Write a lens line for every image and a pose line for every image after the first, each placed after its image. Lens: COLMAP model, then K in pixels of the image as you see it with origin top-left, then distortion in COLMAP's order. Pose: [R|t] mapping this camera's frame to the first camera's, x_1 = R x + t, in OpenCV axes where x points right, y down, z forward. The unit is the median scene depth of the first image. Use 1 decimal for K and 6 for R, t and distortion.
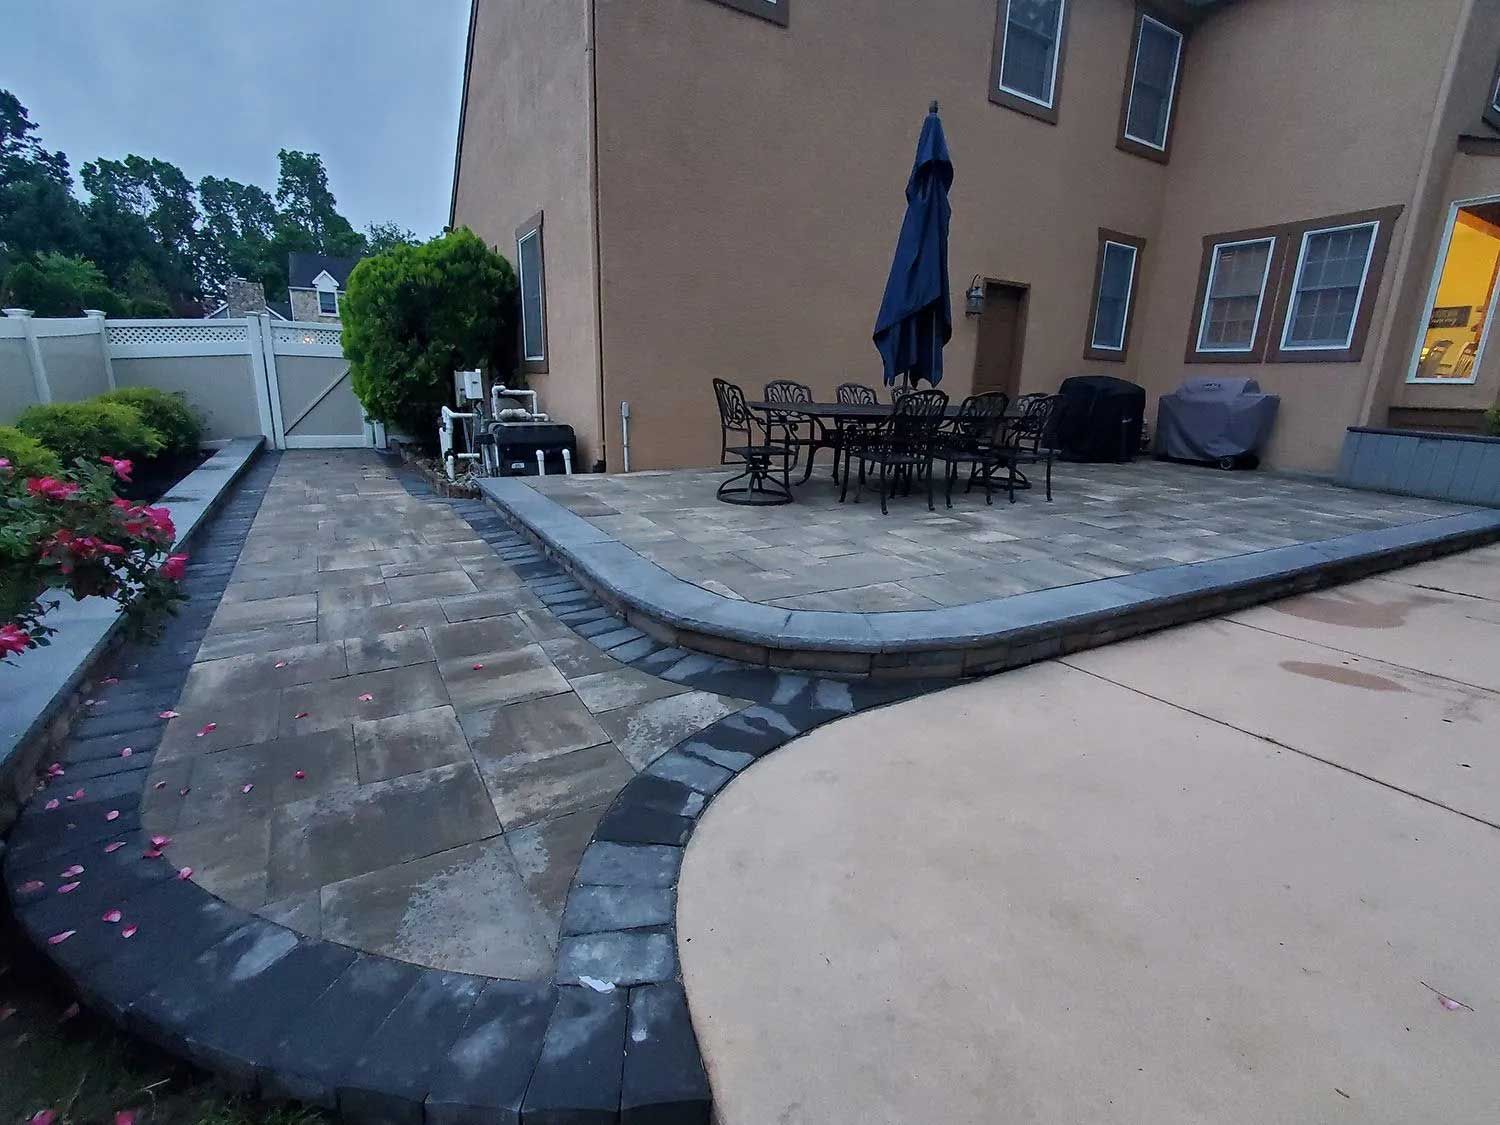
lens RADIAL K [[693.6, 0, 750.0], [0, 693.6, 562.5], [0, 0, 1]] dist [-0.001804, -0.000486]
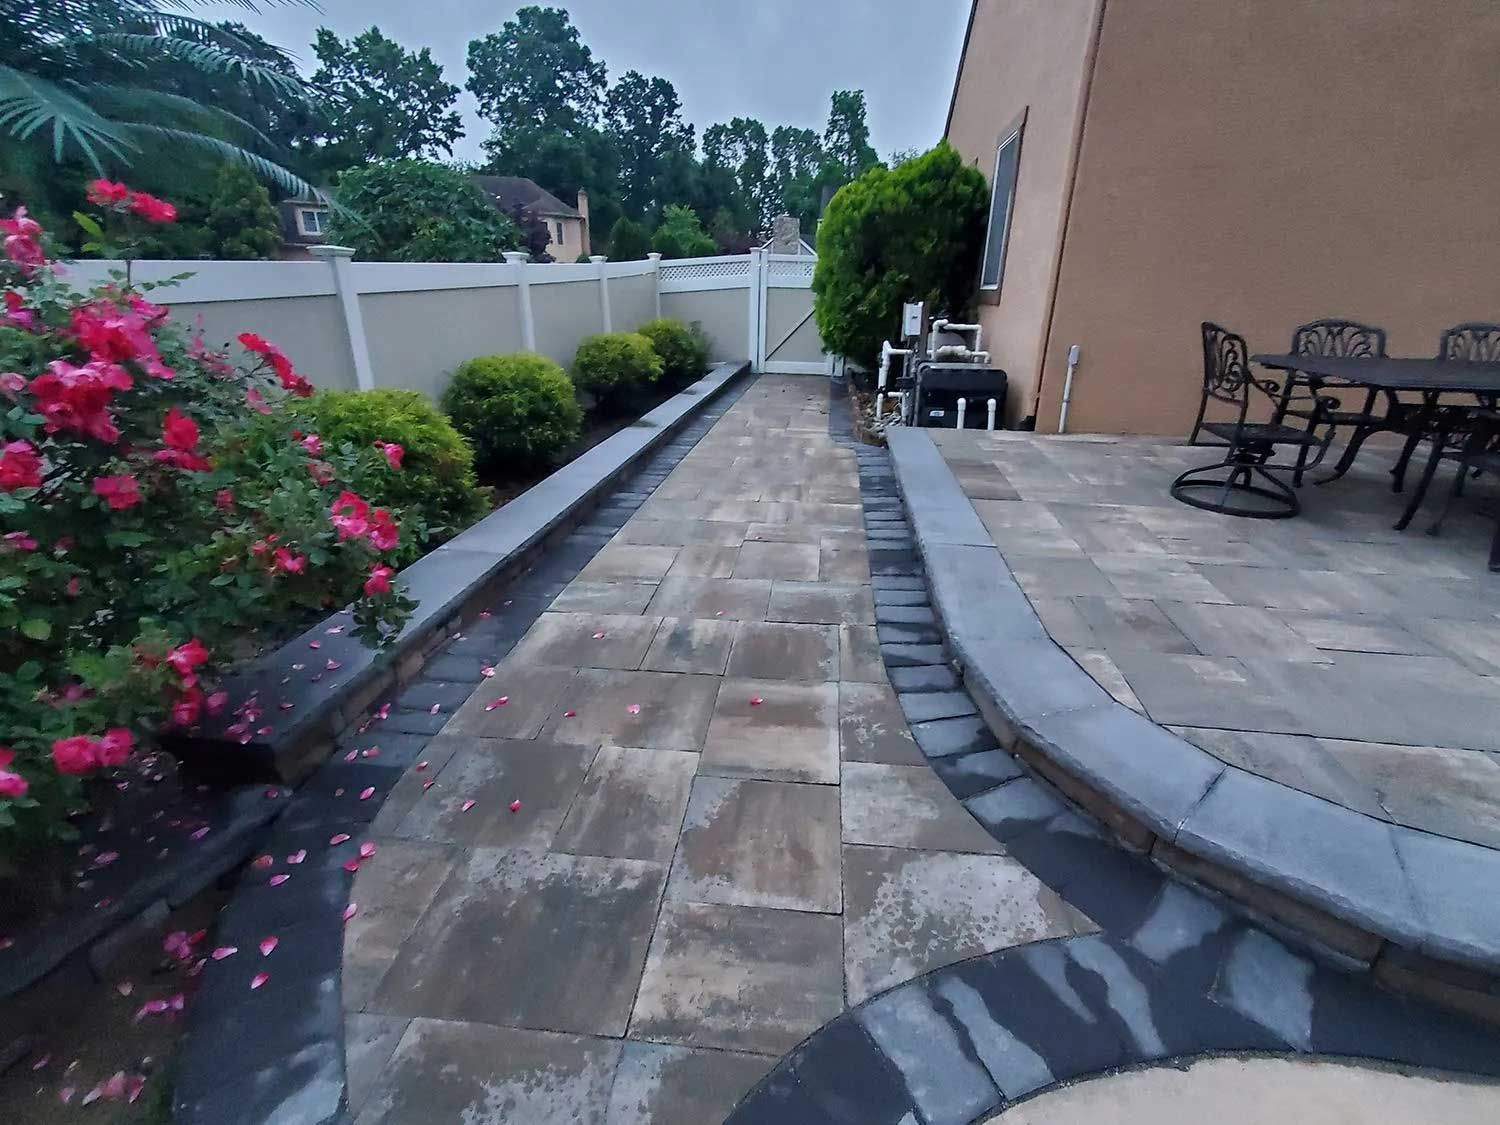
lens RADIAL K [[666.7, 0, 769.2], [0, 666.7, 563.8], [0, 0, 1]] dist [0.004075, 0.000999]
pose [[0.808919, 0.207443, -0.550107, 0.015526], [-0.141348, 0.976859, 0.160520, -0.085479], [0.570676, -0.052091, 0.819521, 0.219514]]
